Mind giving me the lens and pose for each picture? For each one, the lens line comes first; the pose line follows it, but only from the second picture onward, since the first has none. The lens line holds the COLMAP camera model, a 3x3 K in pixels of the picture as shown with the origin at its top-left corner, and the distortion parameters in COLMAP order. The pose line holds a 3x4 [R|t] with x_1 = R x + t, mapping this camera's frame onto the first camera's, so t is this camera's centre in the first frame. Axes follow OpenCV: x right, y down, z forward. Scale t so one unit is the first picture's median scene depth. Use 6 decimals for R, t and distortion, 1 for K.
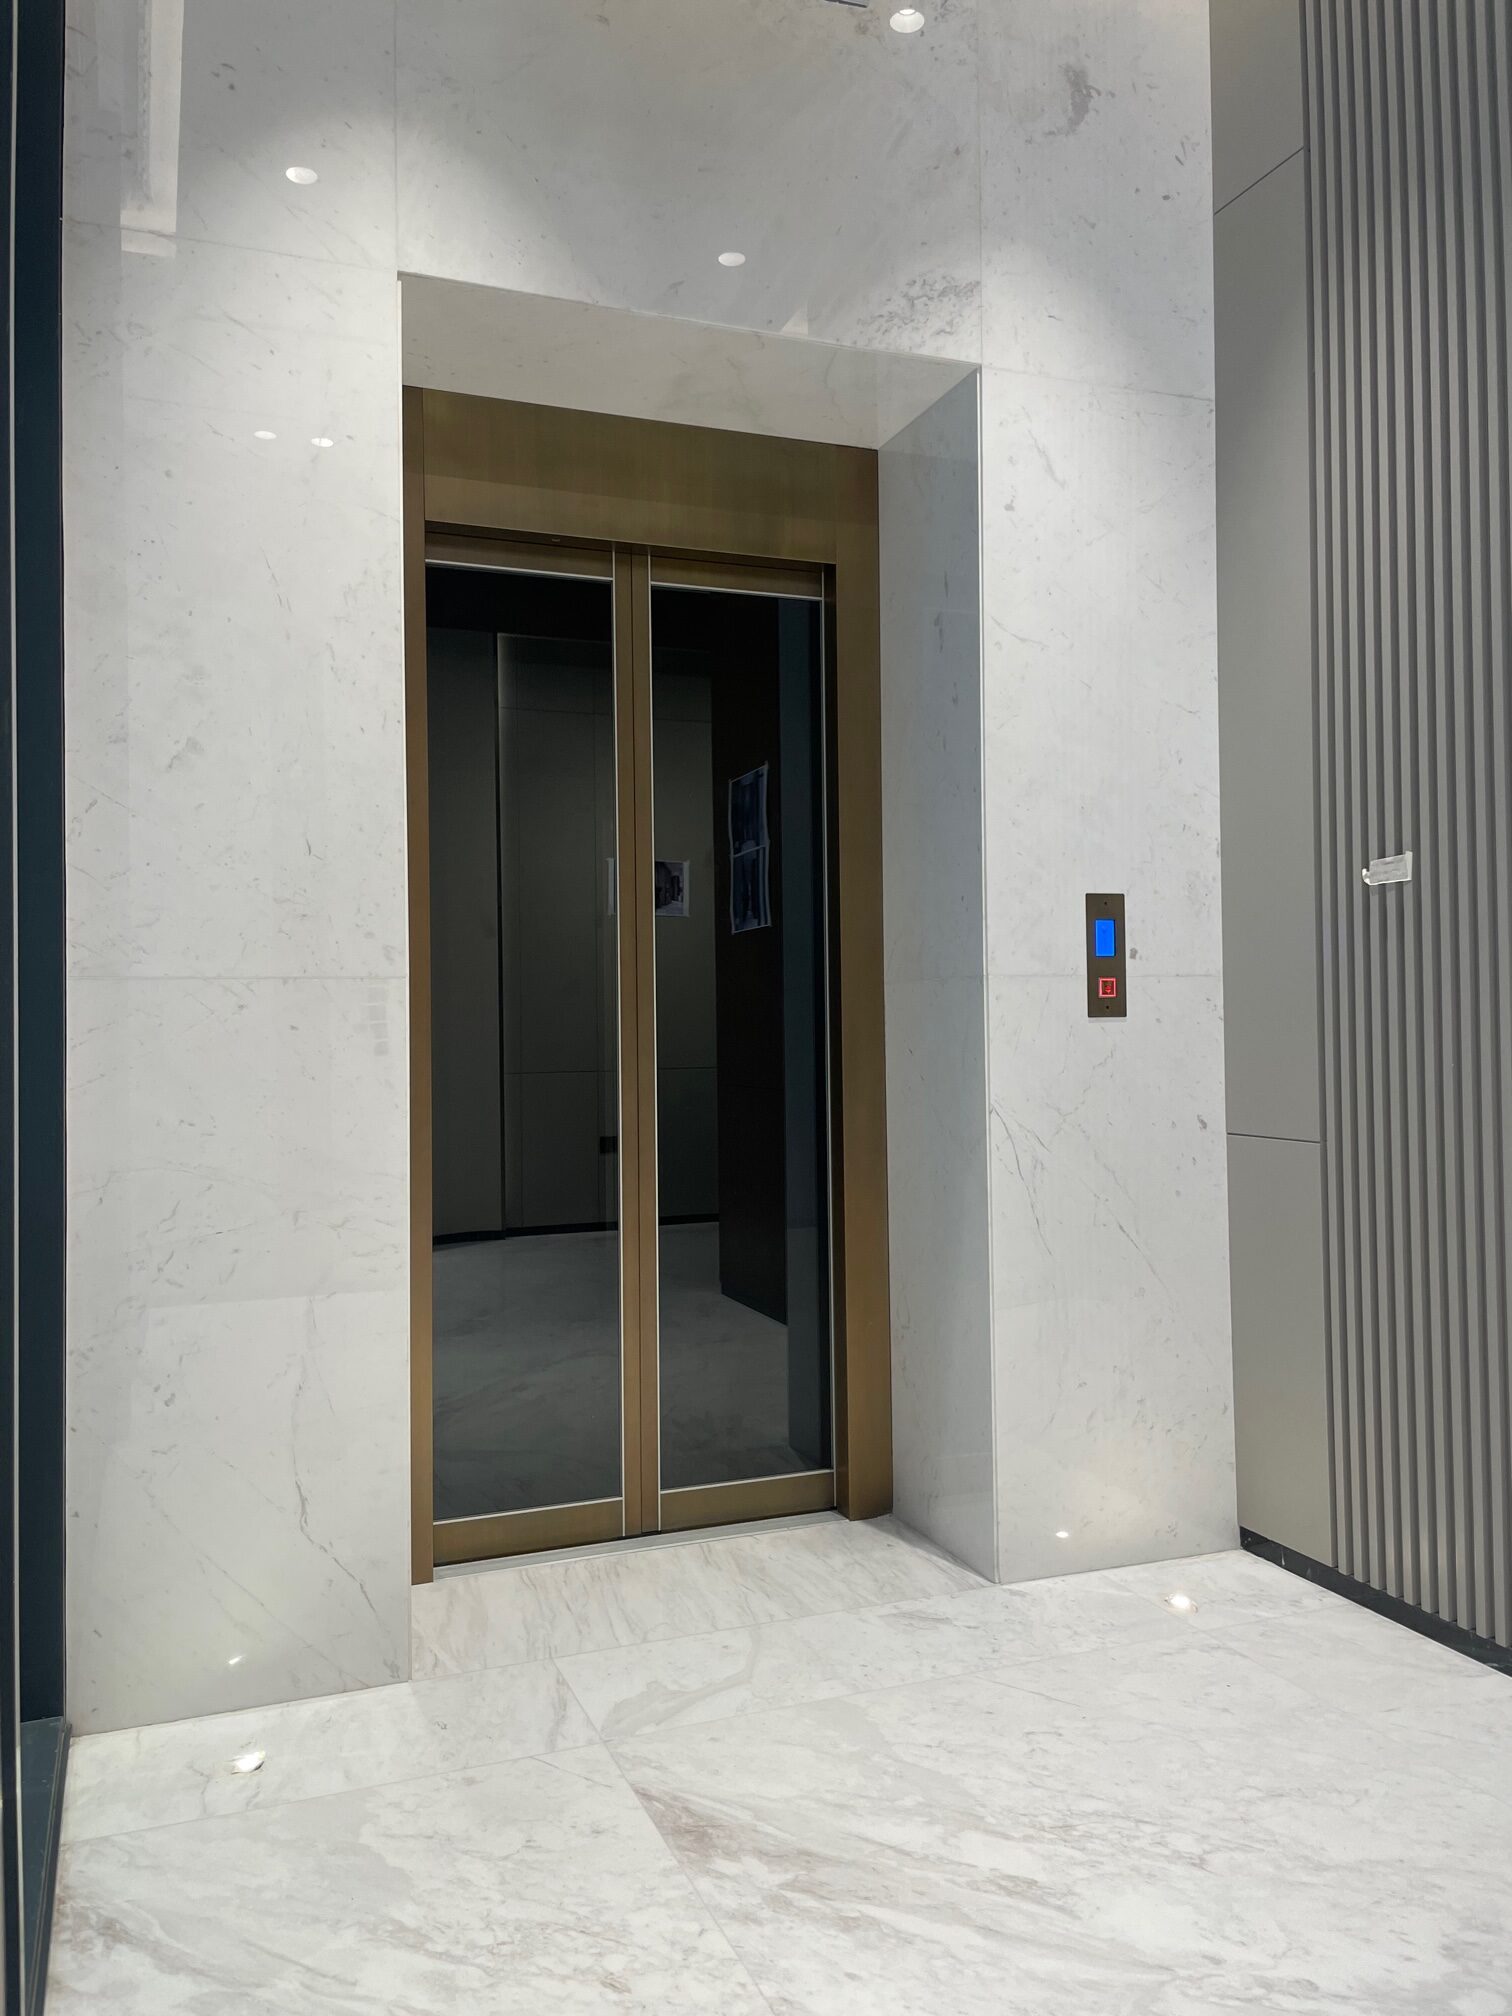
lens RADIAL K [[1519.7, 0, 736.1], [0, 1519.7, 1000.2], [0, 0, 1]] dist [0.102523, -0.138437]
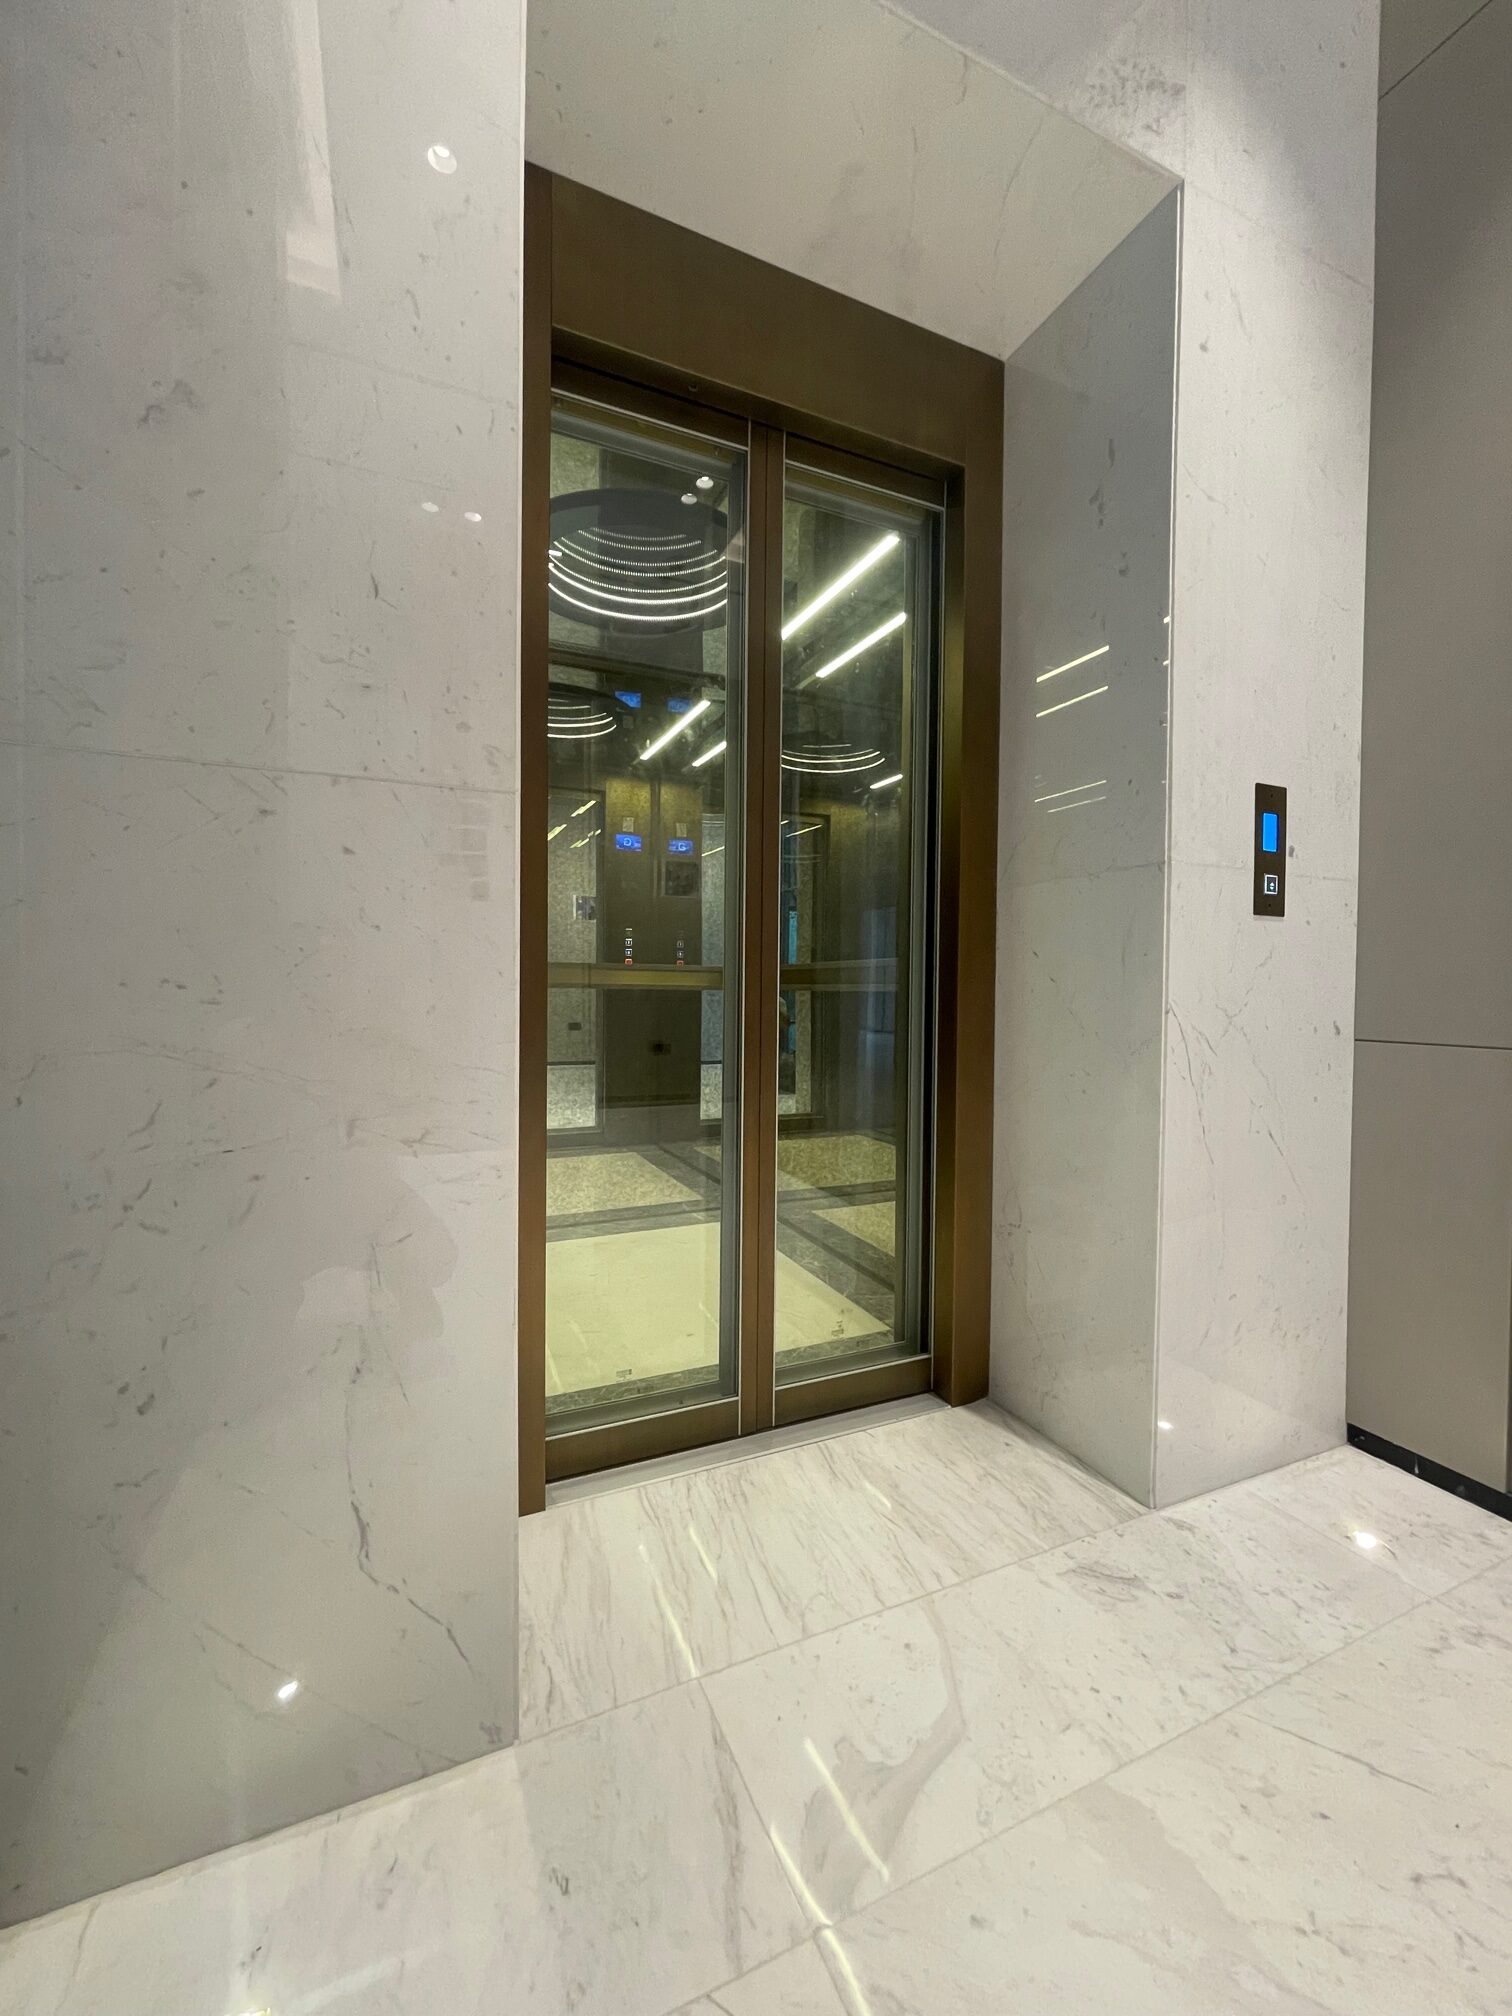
lens RADIAL K [[815.7, 0, 763.1], [0, 815.7, 1008.9], [0, 0, 1]] dist [-0.001330, 0.000209]
pose [[0.997295, 0.021020, 0.070433, -0.107718], [-0.023696, 0.999020, 0.037385, 0.058219], [-0.069578, -0.038952, 0.996816, 0.519084]]
